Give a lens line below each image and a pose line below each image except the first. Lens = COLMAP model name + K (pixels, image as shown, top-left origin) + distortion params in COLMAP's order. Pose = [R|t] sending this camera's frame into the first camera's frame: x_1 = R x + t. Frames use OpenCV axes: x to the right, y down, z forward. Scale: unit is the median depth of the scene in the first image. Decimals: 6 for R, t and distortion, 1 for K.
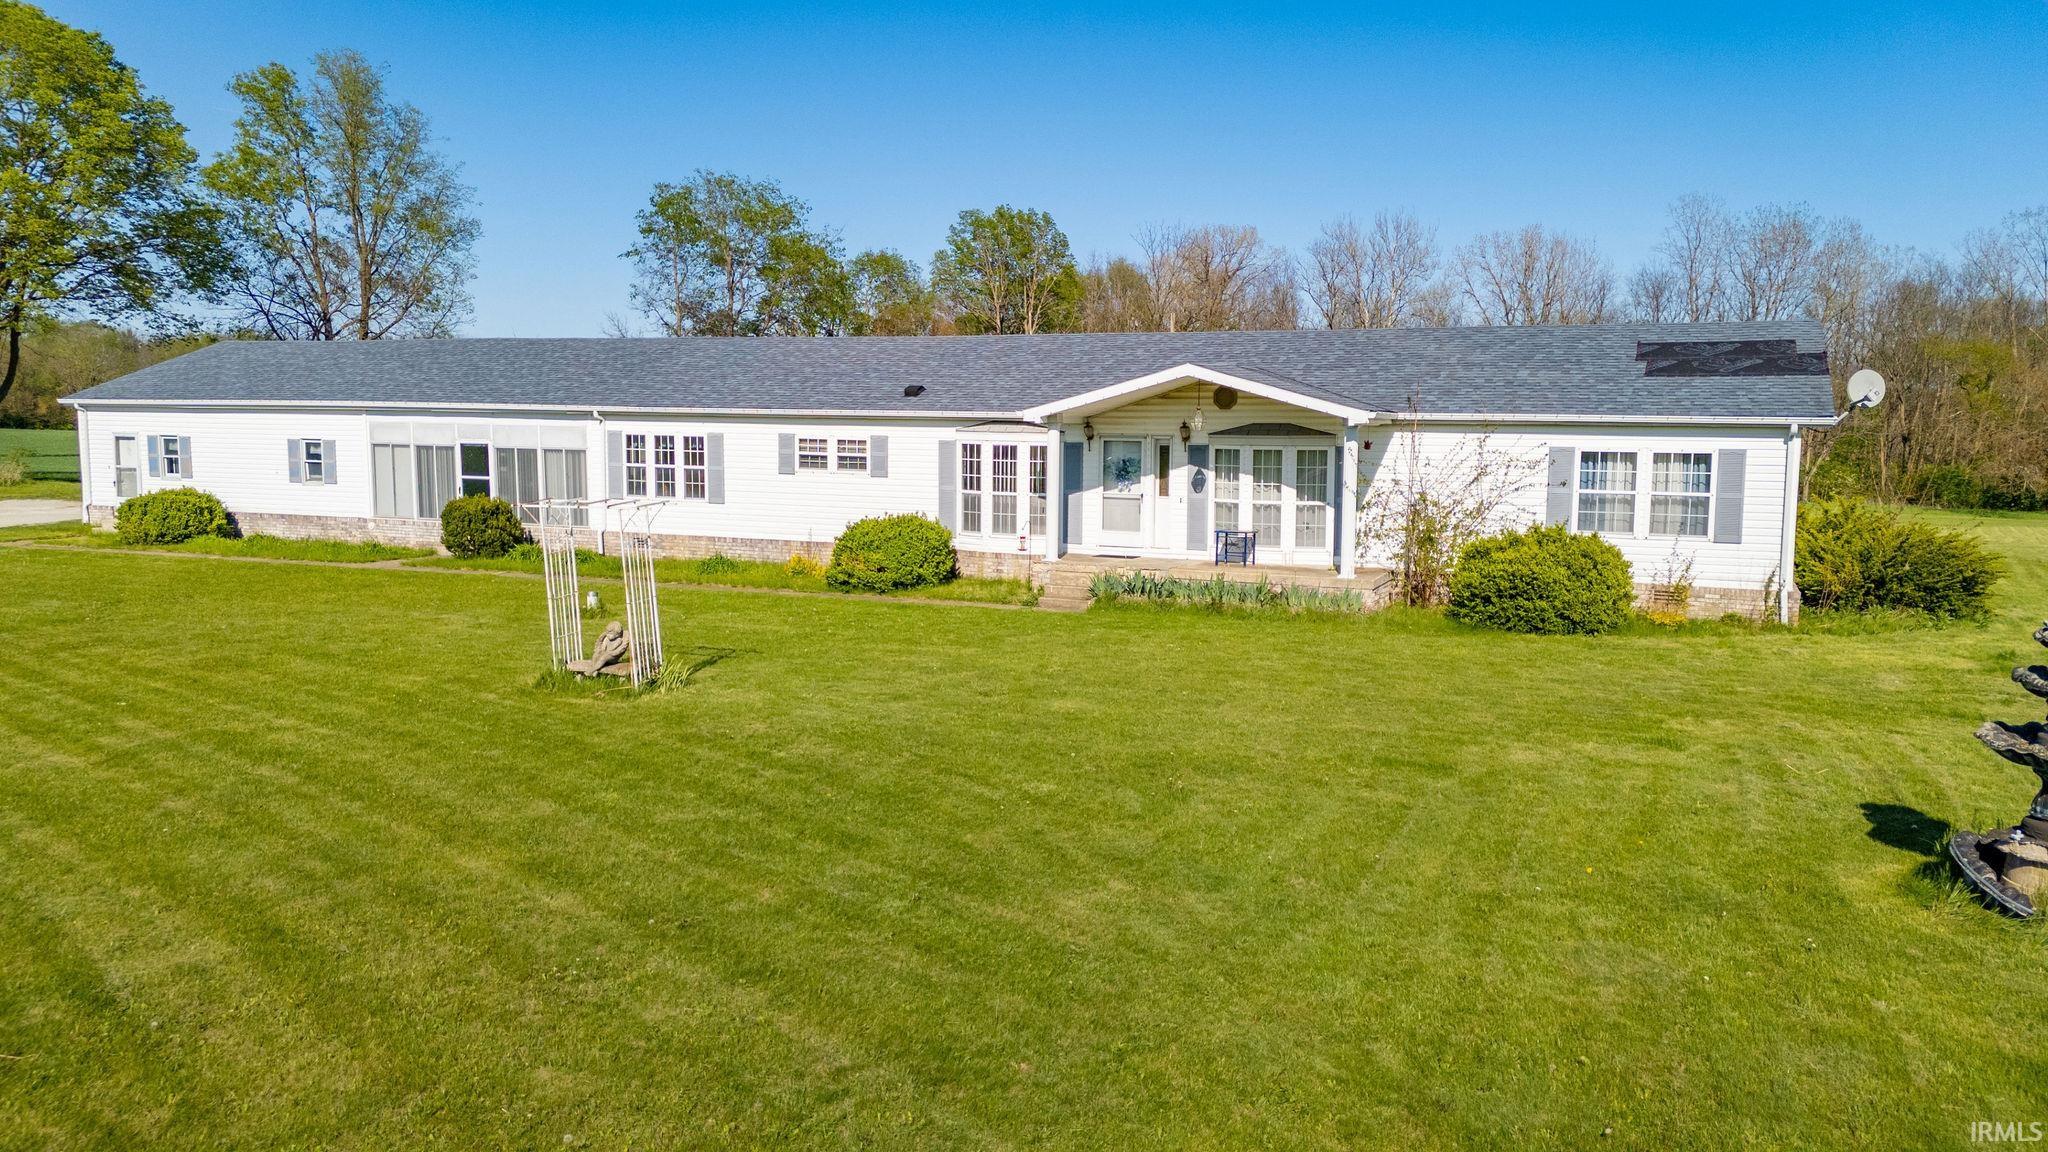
lens RADIAL K [[1503.2, 0, 1025.8], [0, 1503.2, 573.9], [0, 0, 1]] dist [0.061671, -0.023515]
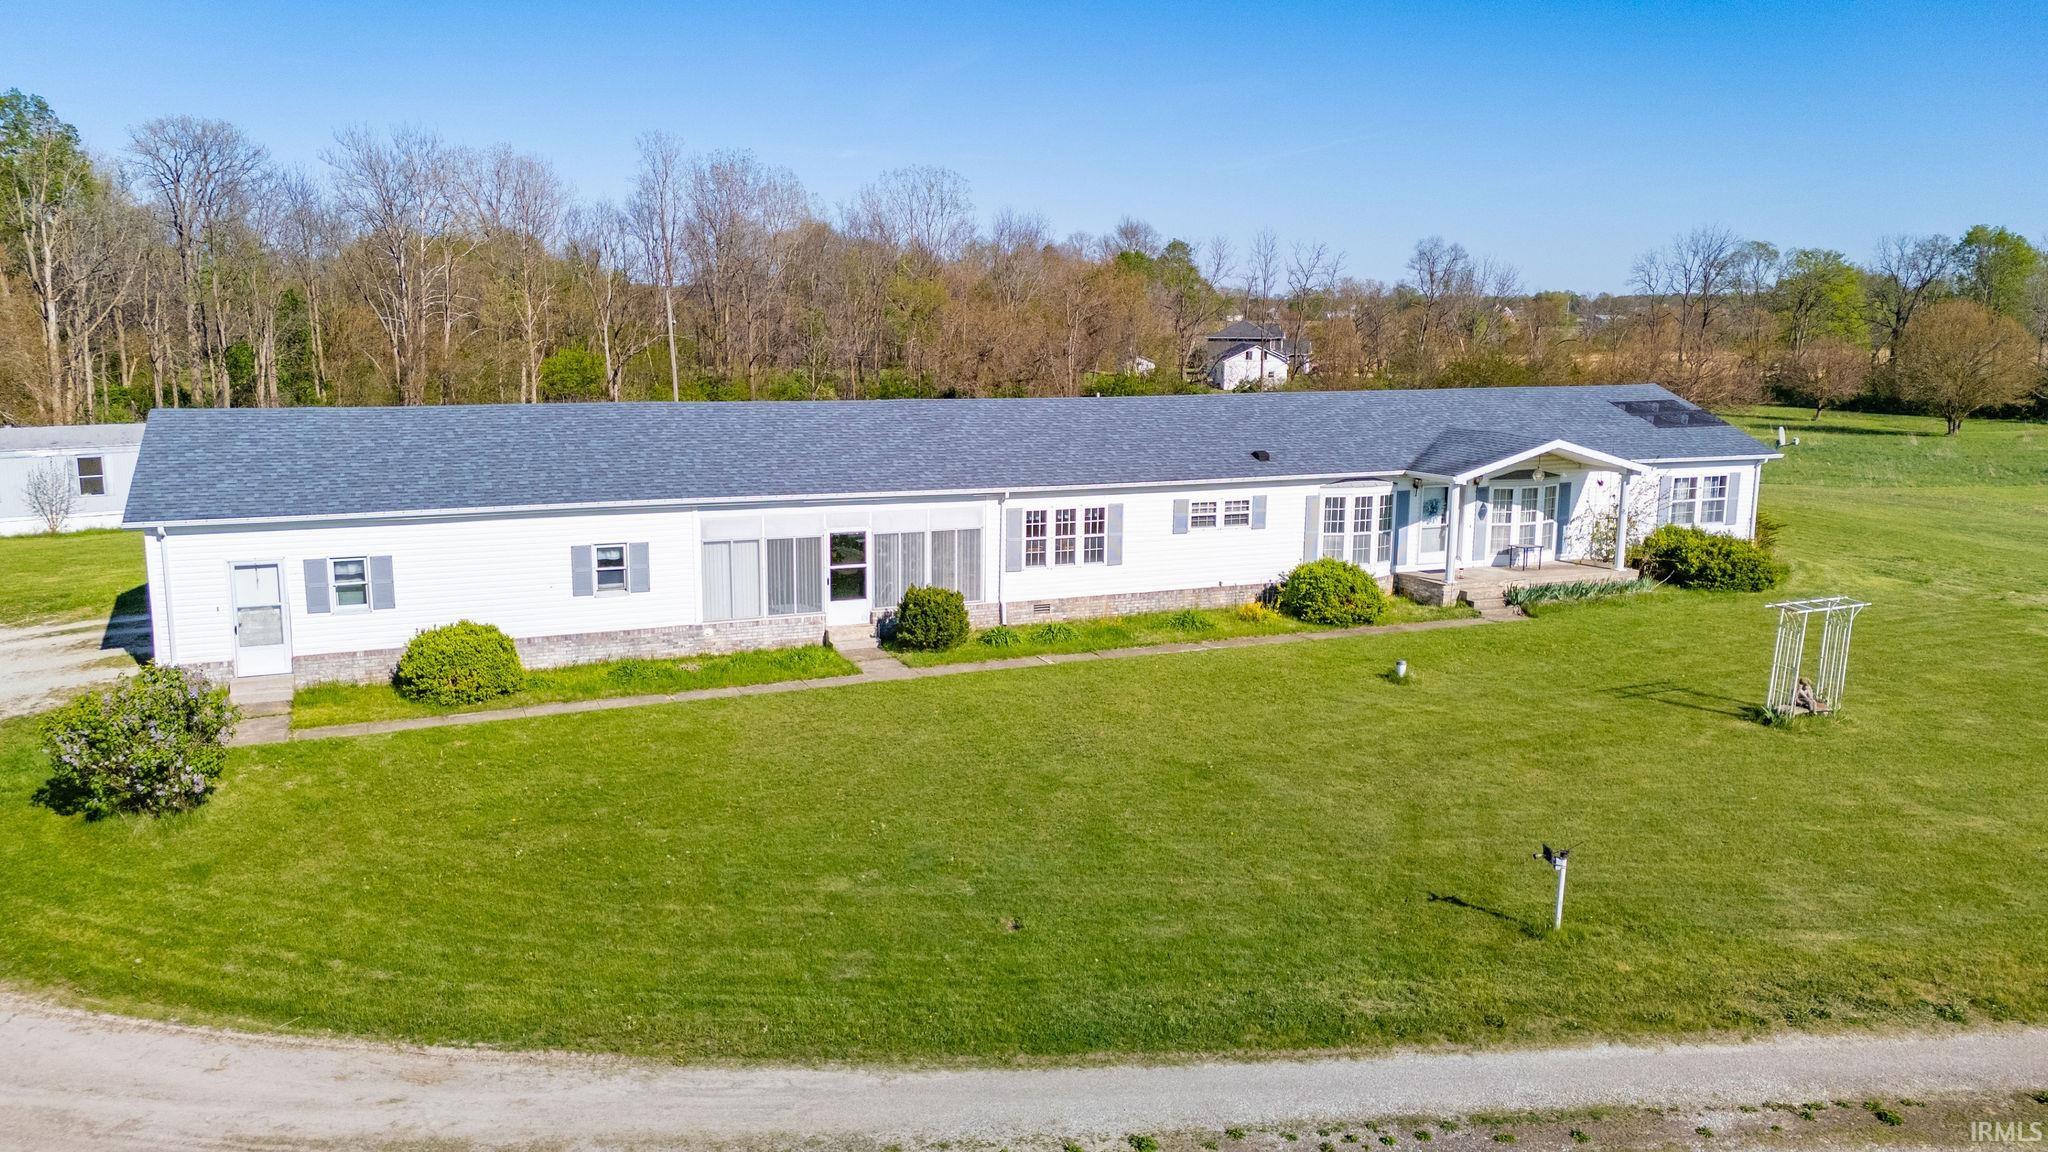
lens RADIAL K [[1503.2, 0, 1008.5], [0, 1503.2, 582.9], [0, 0, 1]] dist [0.061671, -0.023515]
pose [[0.686897, -0.135170, 0.714074, -1.069461], [0.081268, 0.990675, 0.109354, -0.163697], [-0.722196, -0.017084, 0.691477, 0.280115]]
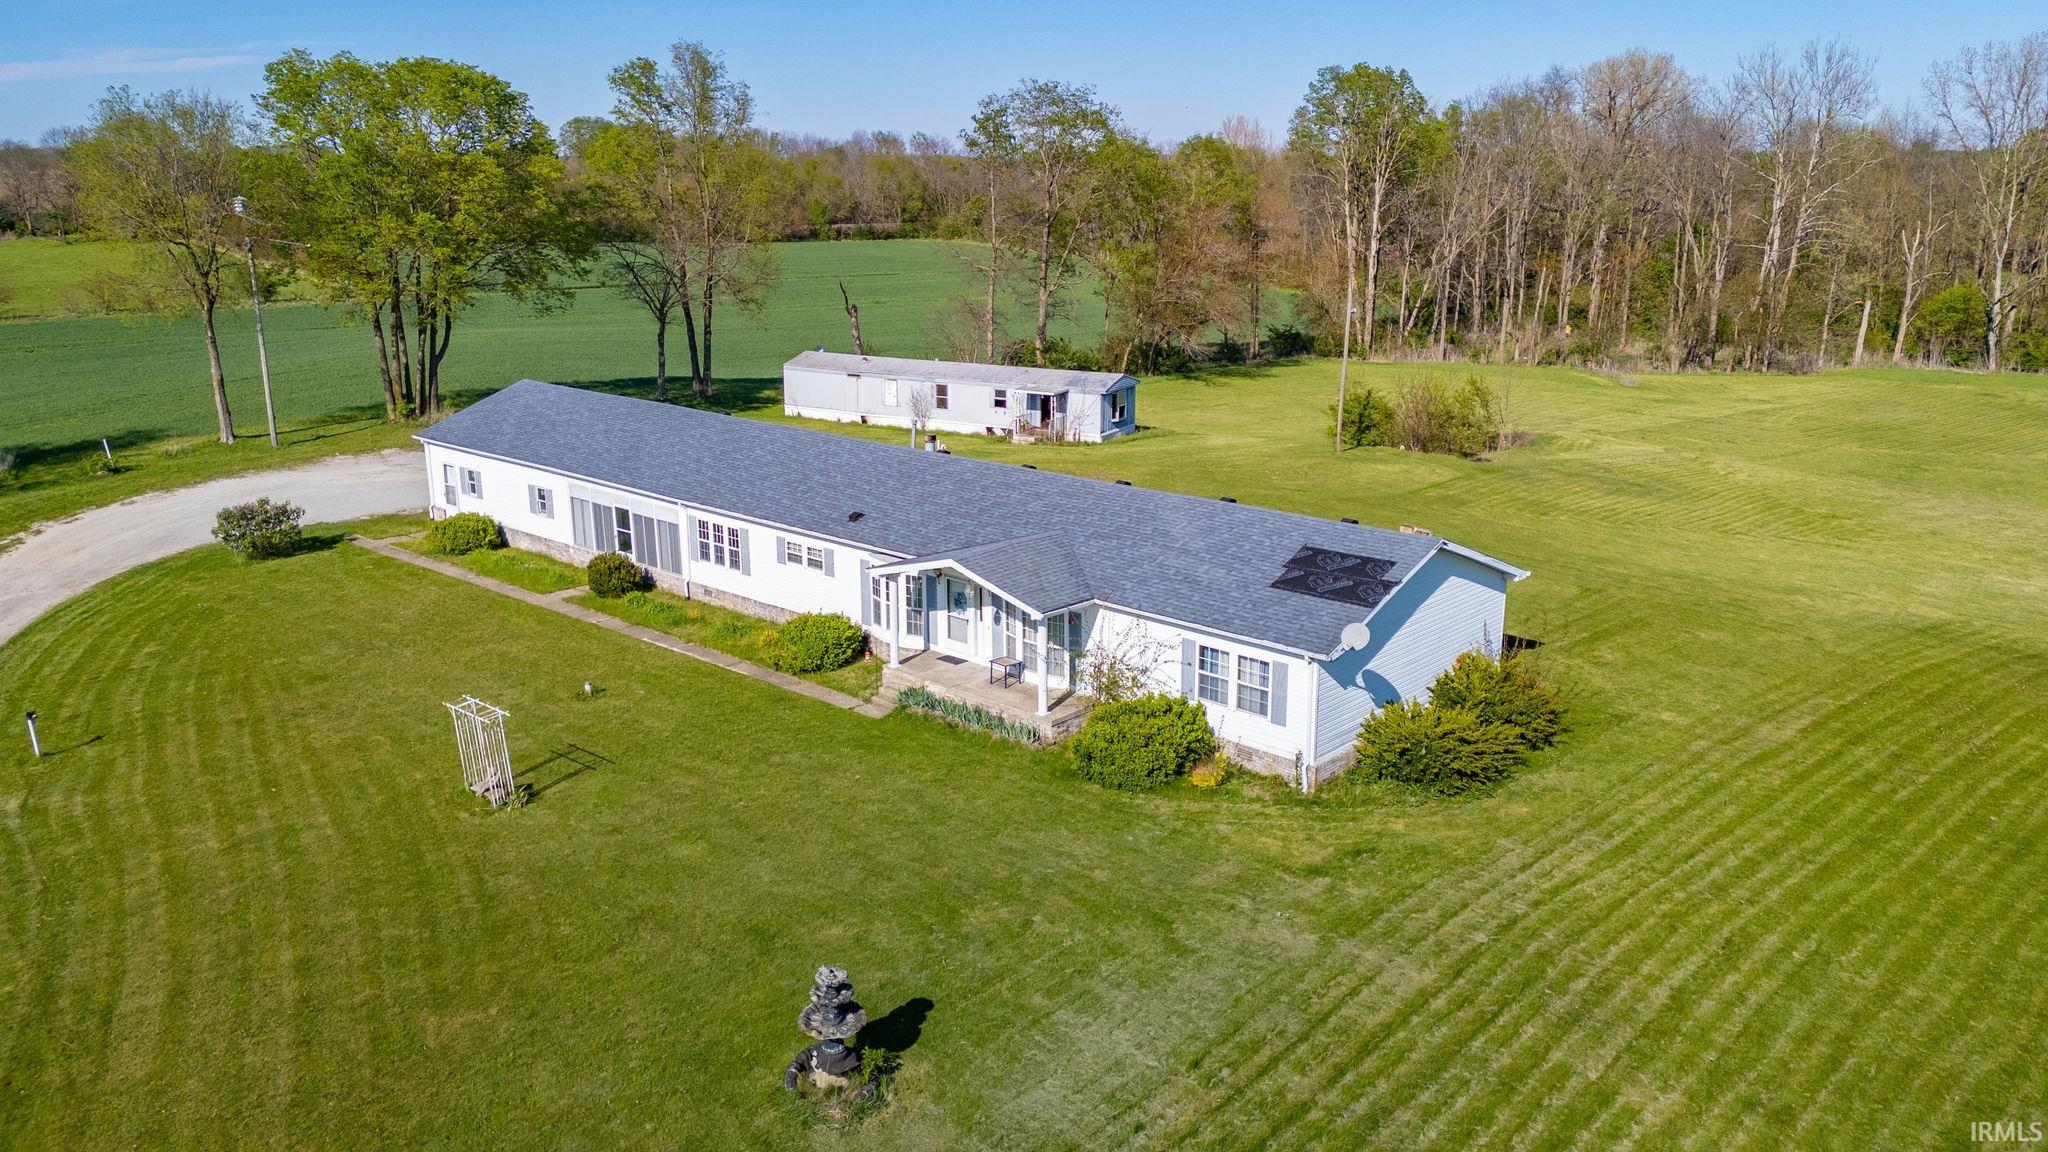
lens RADIAL K [[1503.2, 0, 1022.6], [0, 1503.2, 592.5], [0, 0, 1]] dist [0.061671, -0.023515]
pose [[0.951378, 0.077081, -0.298226, 0.486900], [-0.029338, 0.986457, 0.161373, -0.274134], [0.306626, -0.144777, 0.940755, -0.292260]]
